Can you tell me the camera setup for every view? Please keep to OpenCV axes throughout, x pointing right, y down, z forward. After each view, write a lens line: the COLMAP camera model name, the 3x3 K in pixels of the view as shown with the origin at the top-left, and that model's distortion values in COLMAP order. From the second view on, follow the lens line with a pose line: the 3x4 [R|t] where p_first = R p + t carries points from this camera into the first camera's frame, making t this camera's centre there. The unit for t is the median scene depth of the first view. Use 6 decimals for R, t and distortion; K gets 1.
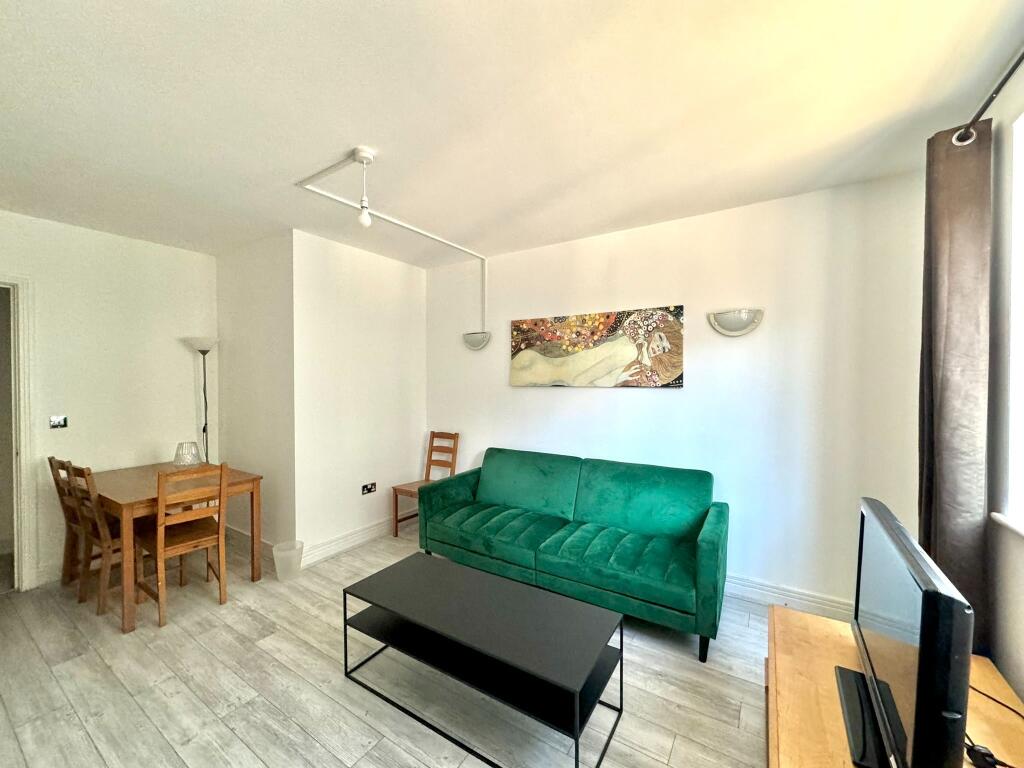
lens RADIAL K [[407.7, 0, 510.7], [0, 407.7, 381.1], [0, 0, 1]] dist [0.000330, -0.000071]
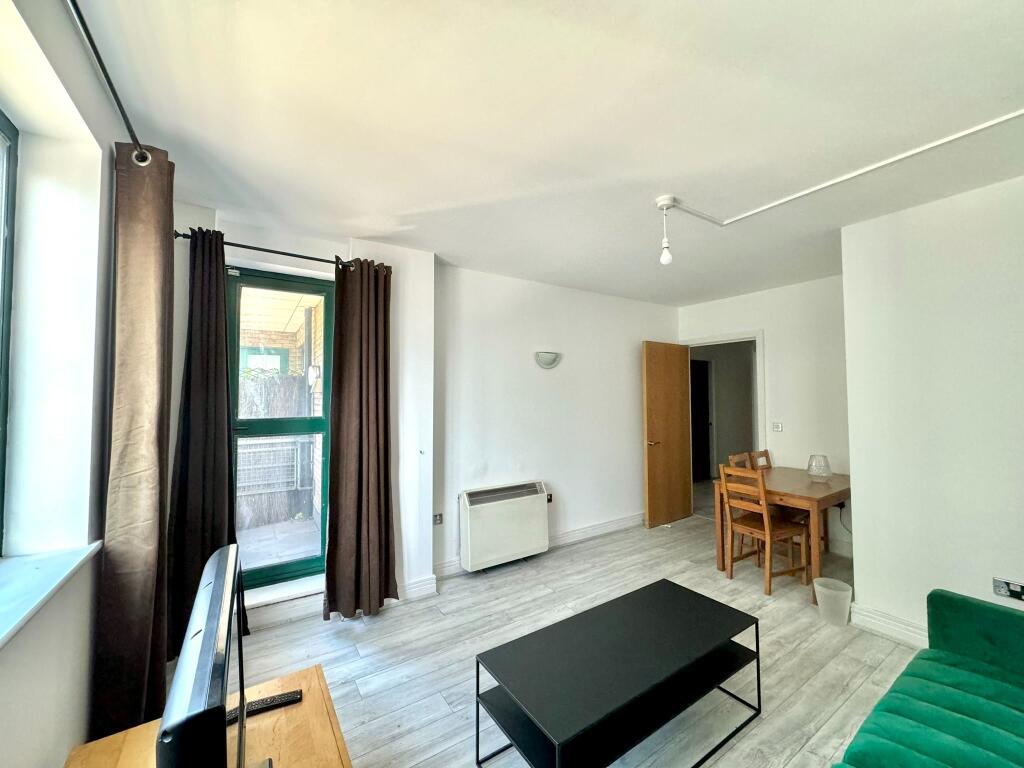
lens RADIAL K [[407.7, 0, 510.7], [0, 407.7, 381.1], [0, 0, 1]] dist [0.000330, -0.000071]
pose [[-0.403834, -0.027783, -0.914410, 0.540636], [-0.007434, 0.999605, -0.027088, -0.012430], [0.914802, -0.004141, -0.403881, 0.679270]]
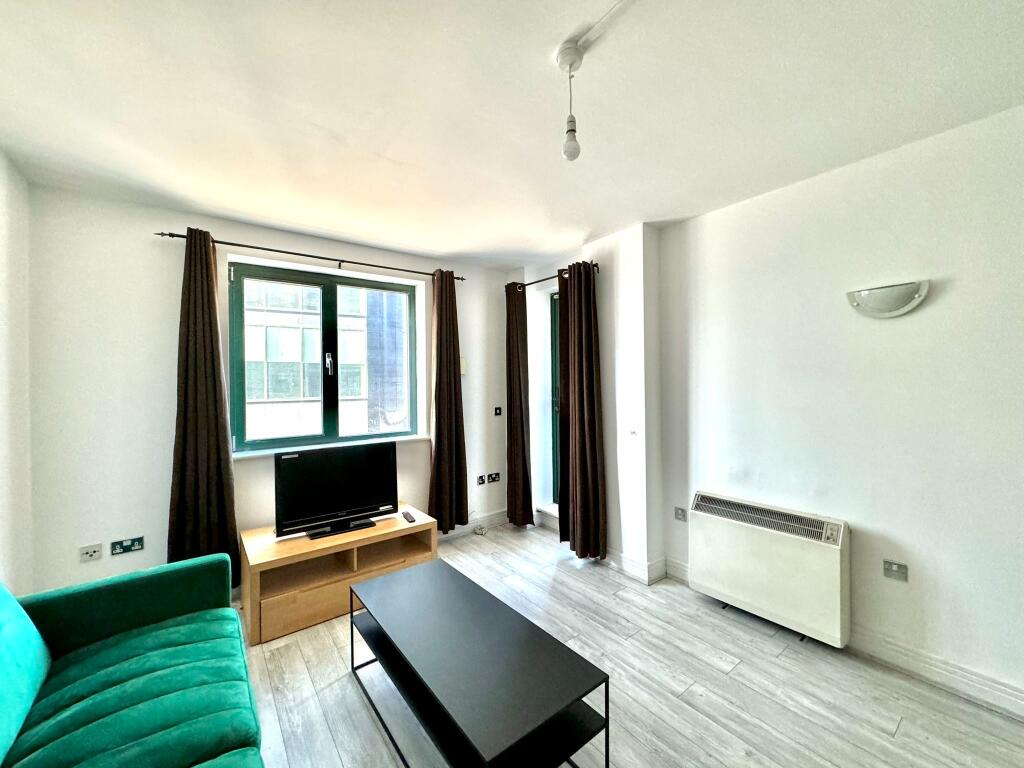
lens RADIAL K [[407.7, 0, 510.7], [0, 407.7, 381.1], [0, 0, 1]] dist [0.000330, -0.000071]
pose [[-0.939657, 0.018553, 0.341614, -0.320959], [0.022784, 0.999705, 0.008379, -0.003407], [-0.341358, 0.015657, -0.939803, 1.086480]]
